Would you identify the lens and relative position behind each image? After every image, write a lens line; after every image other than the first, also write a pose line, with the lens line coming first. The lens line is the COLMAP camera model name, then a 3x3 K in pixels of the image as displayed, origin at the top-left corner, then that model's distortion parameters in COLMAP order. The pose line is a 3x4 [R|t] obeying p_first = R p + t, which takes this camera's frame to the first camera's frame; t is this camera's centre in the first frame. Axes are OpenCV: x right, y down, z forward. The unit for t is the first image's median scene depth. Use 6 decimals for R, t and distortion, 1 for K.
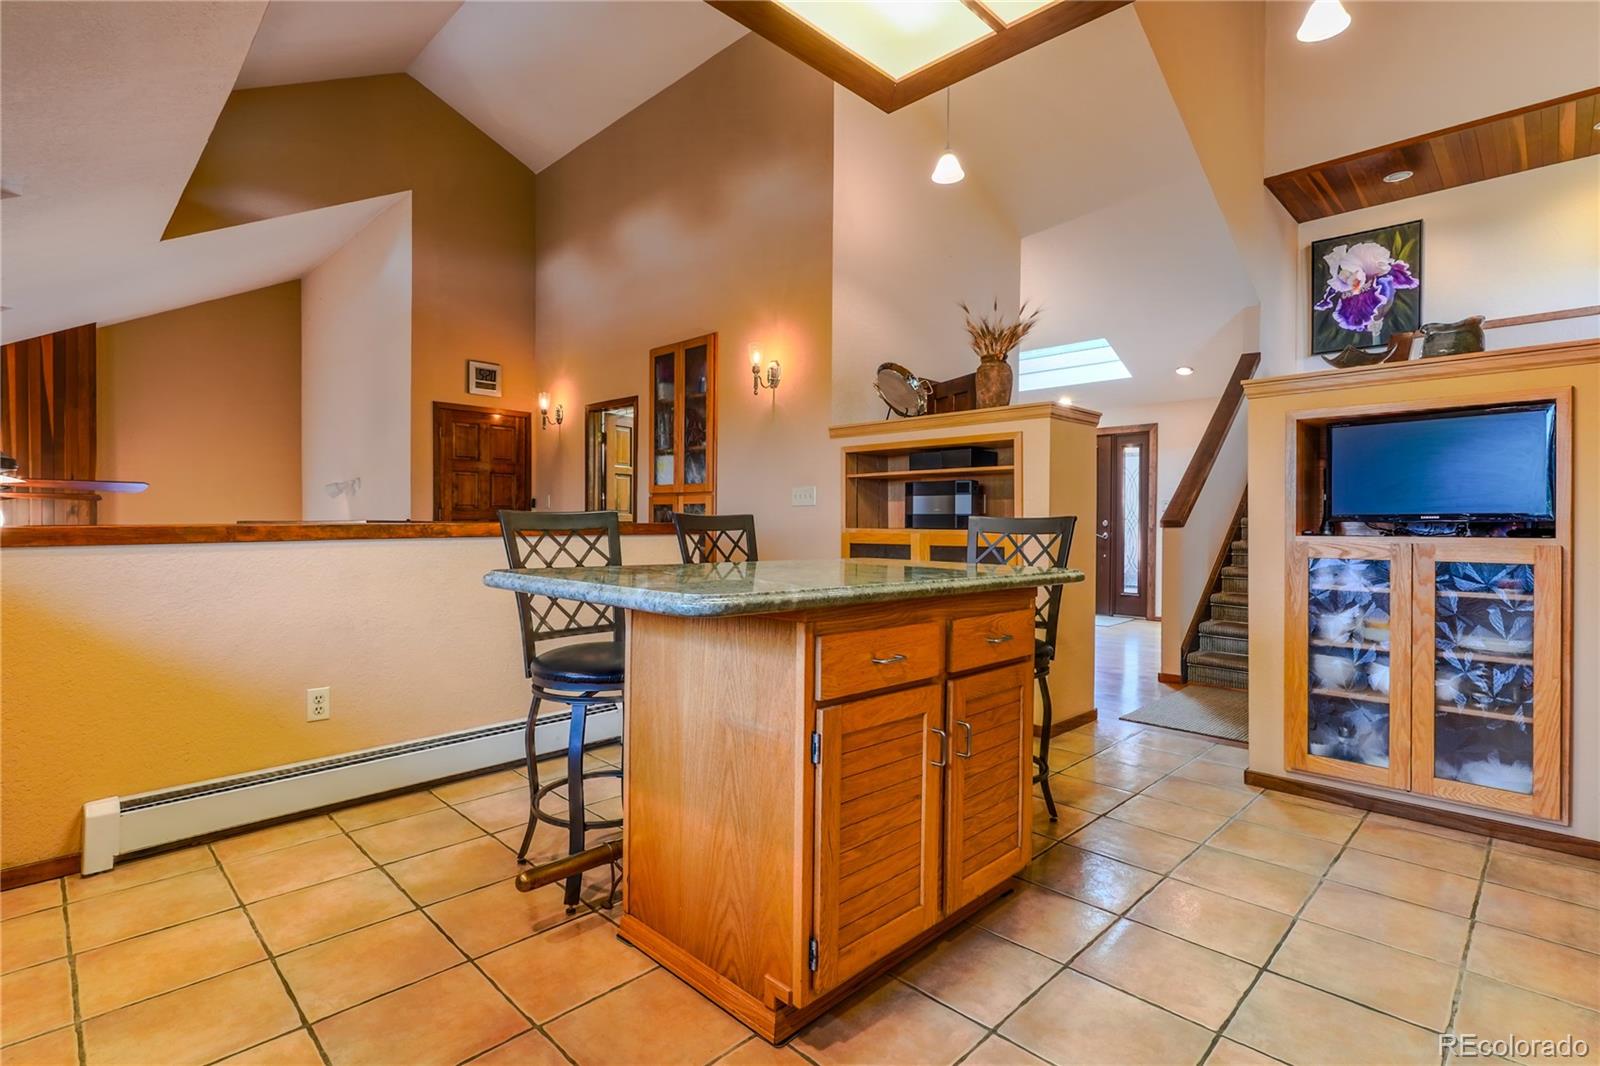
lens RADIAL K [[767.7, 0, 798.1], [0, 767.7, 526.5], [0, 0, 1]] dist [0.001184, 0.000151]
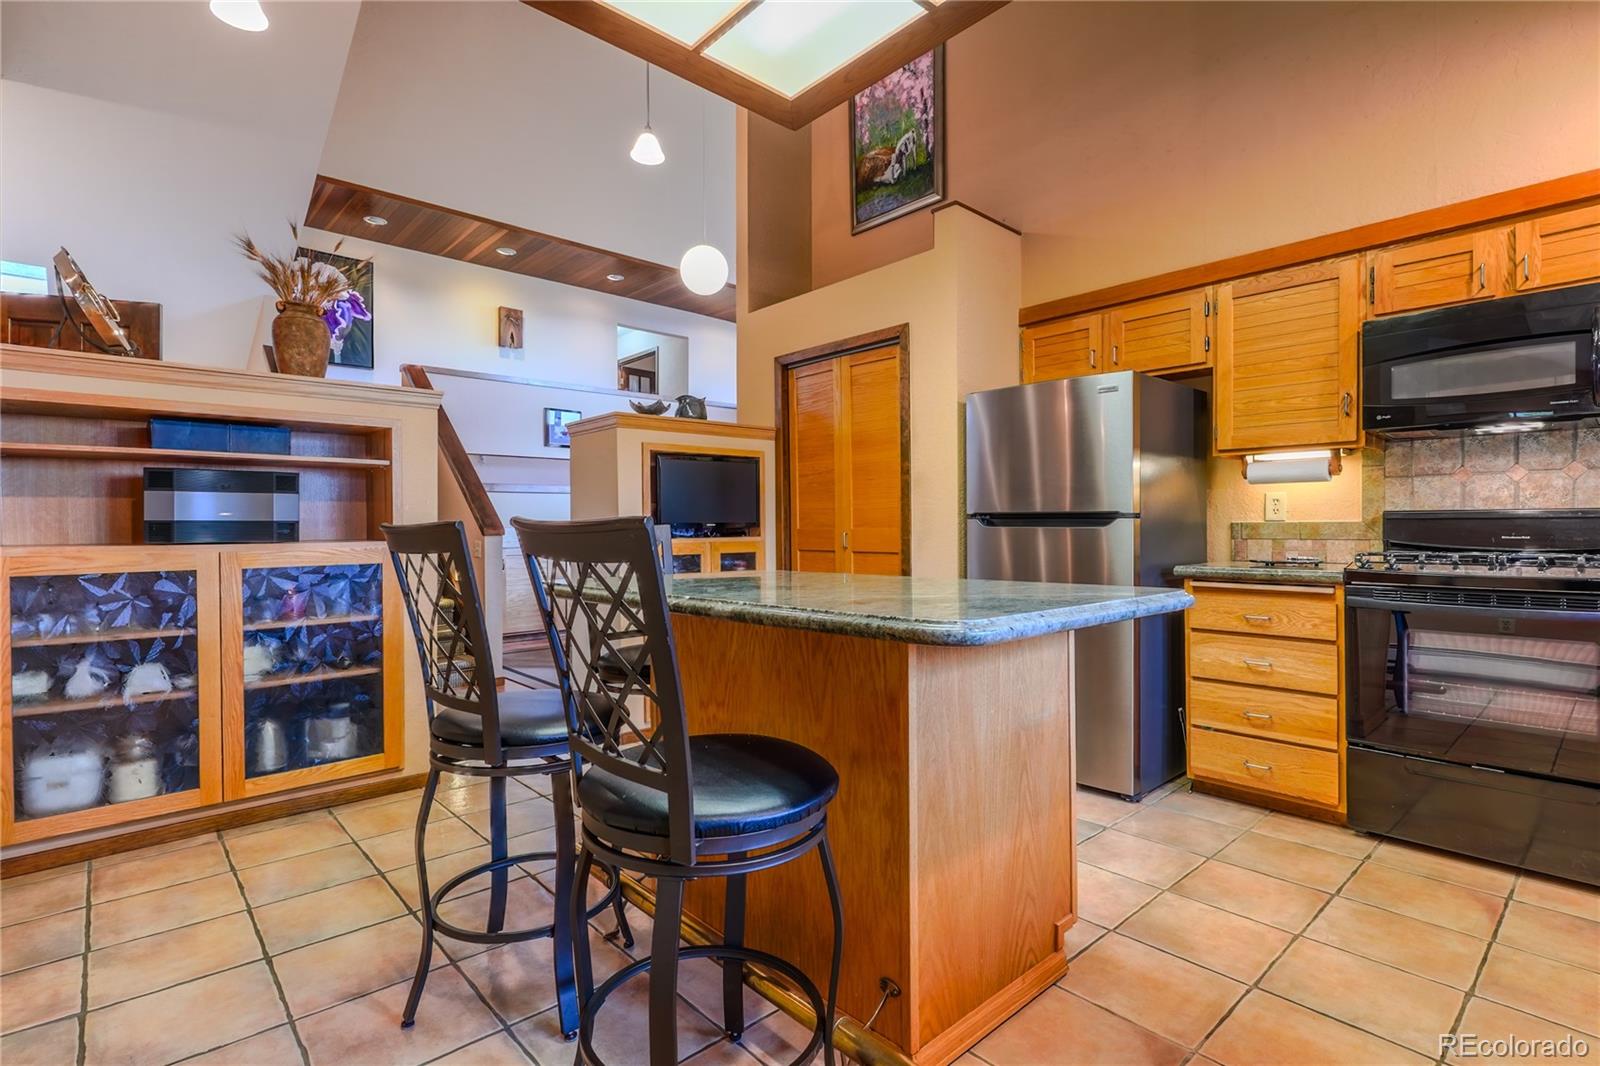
lens RADIAL K [[767.7, 0, 798.1], [0, 767.7, 526.5], [0, 0, 1]] dist [0.001184, 0.000151]
pose [[0.059161, -0.002664, 0.998245, -0.288757], [0.009819, 0.999950, 0.002087, -0.005197], [-0.998200, 0.009678, 0.059184, 0.311579]]
